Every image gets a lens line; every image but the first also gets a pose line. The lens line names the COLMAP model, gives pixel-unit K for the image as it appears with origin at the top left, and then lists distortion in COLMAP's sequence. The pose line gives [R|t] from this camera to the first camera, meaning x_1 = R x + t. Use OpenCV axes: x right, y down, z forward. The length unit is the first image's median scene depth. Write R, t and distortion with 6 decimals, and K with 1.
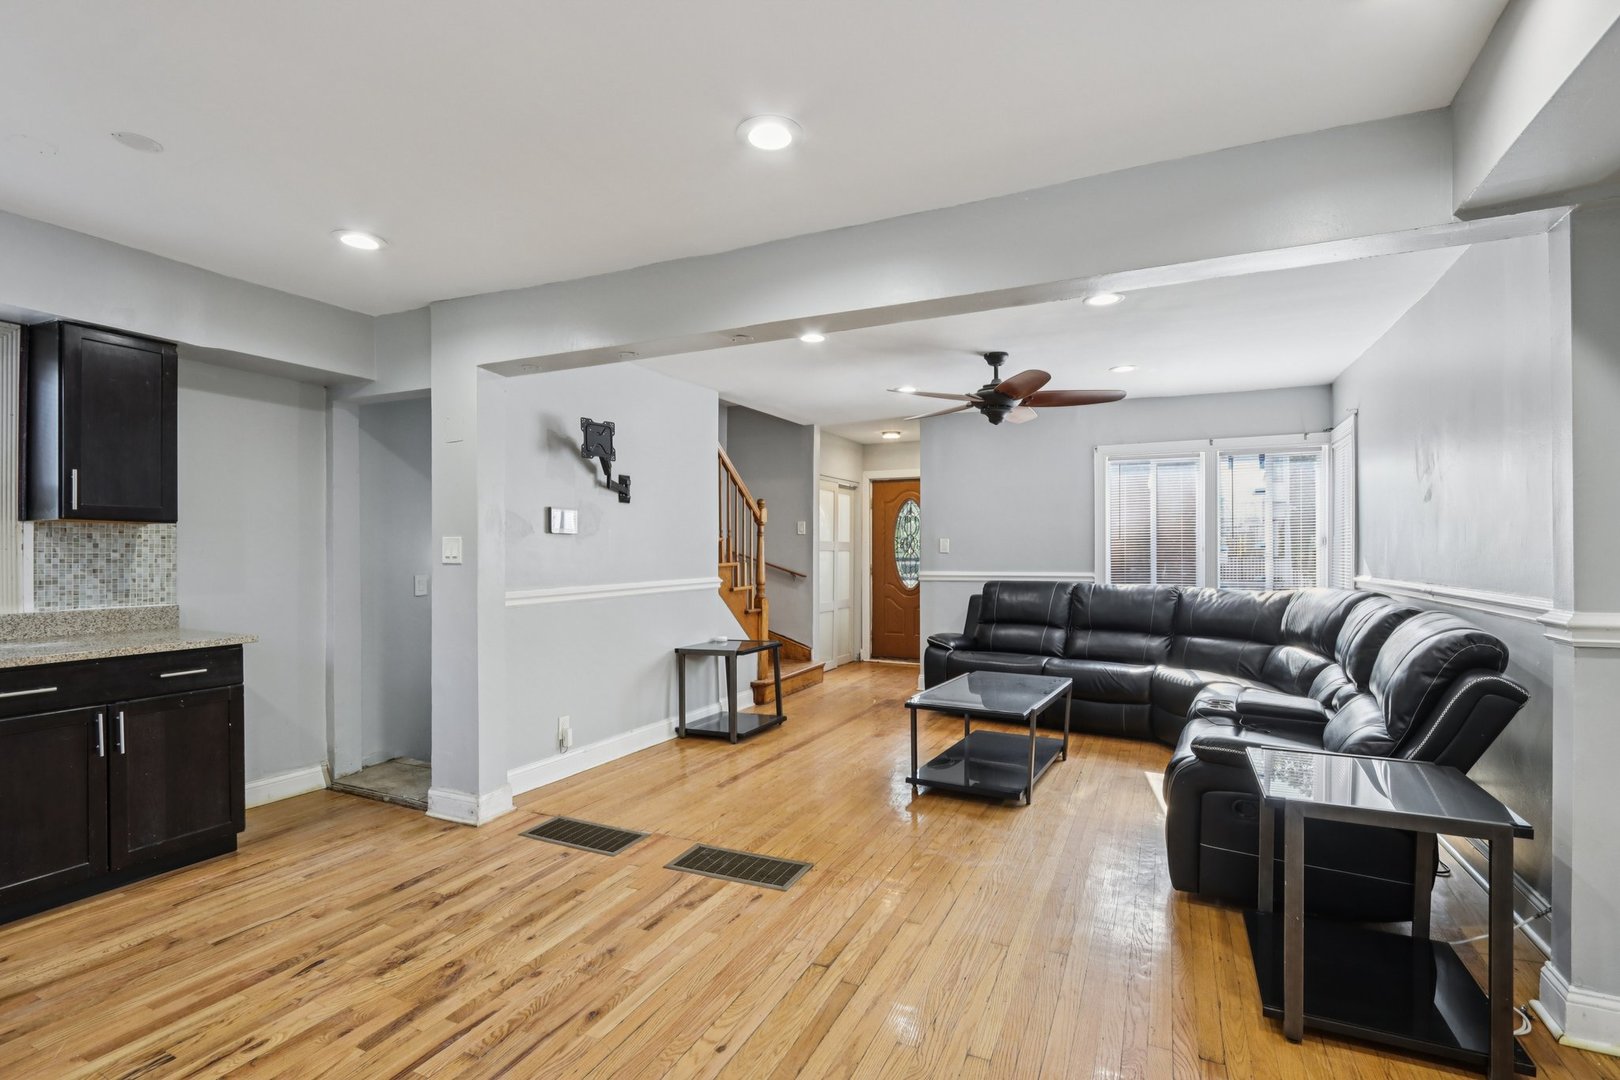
lens RADIAL K [[761.2, 0, 807.7], [0, 761.2, 560.8], [0, 0, 1]] dist [-0.000509, -0.000518]
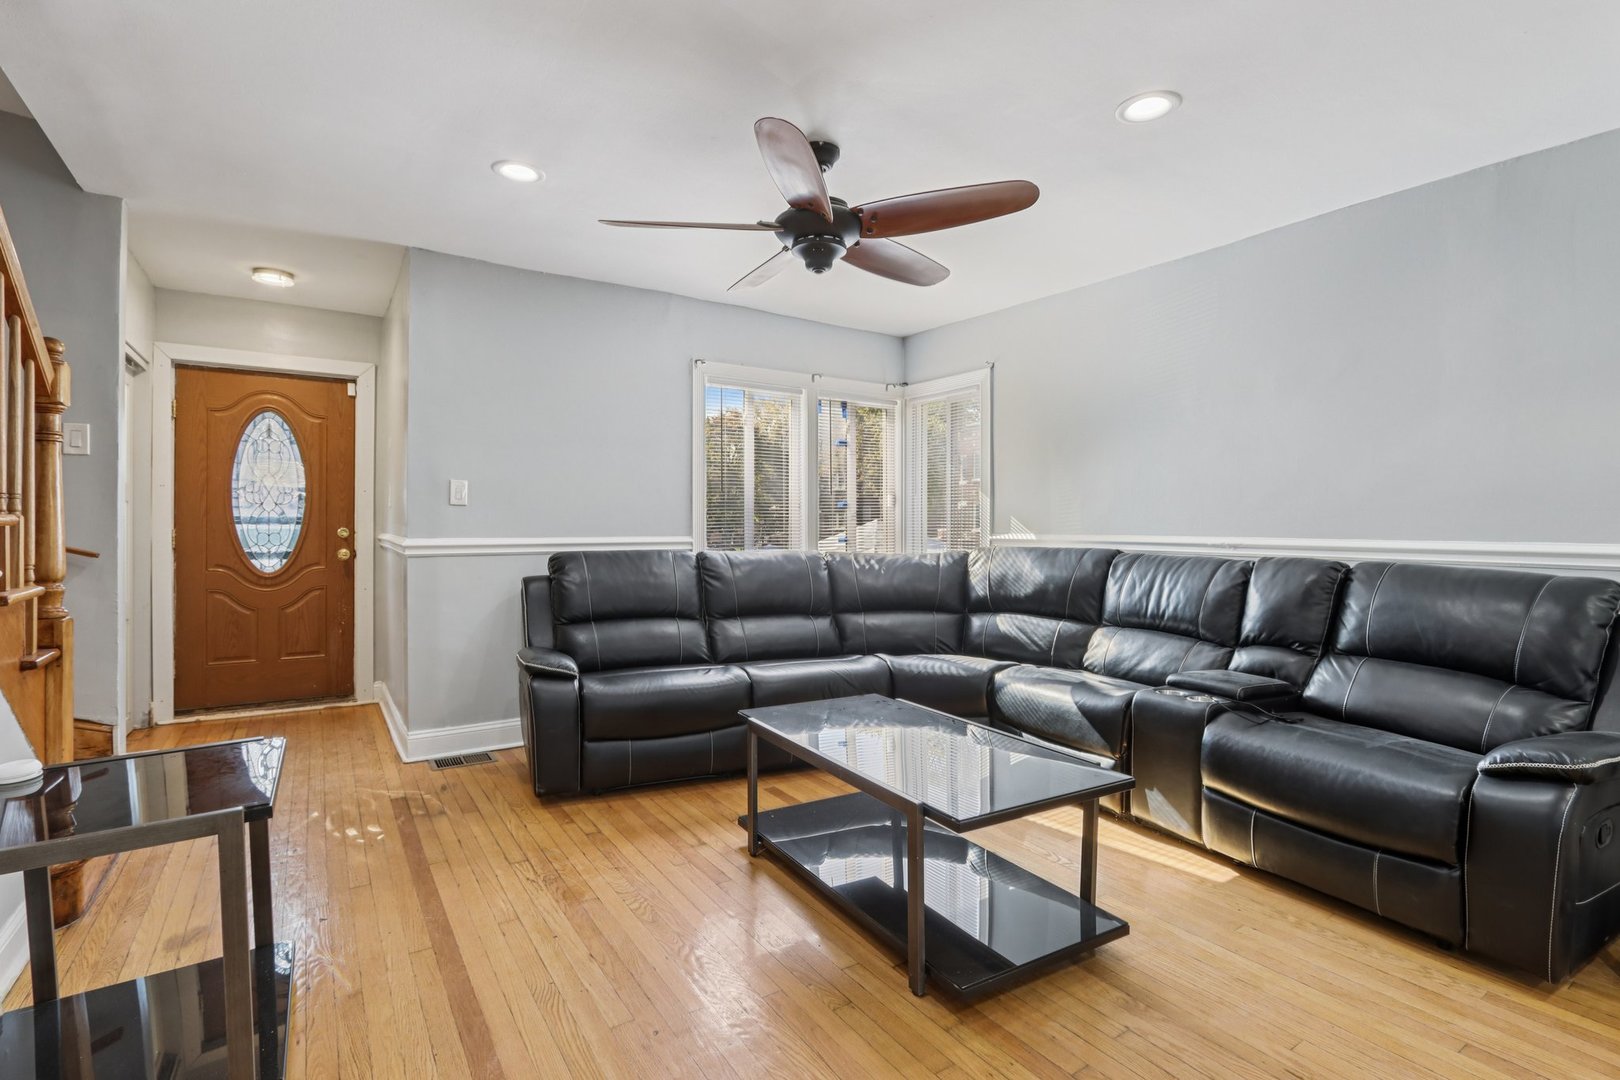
lens RADIAL K [[767.0, 0, 810.0], [0, 767.0, 540.0], [0, 0, 1]] dist [-0.001728, -0.000319]
pose [[0.518573, -0.013852, 0.854921, -0.248671], [0.006670, 0.999904, 0.012156, 0.014724], [-0.855007, -0.000602, 0.518615, 0.710860]]
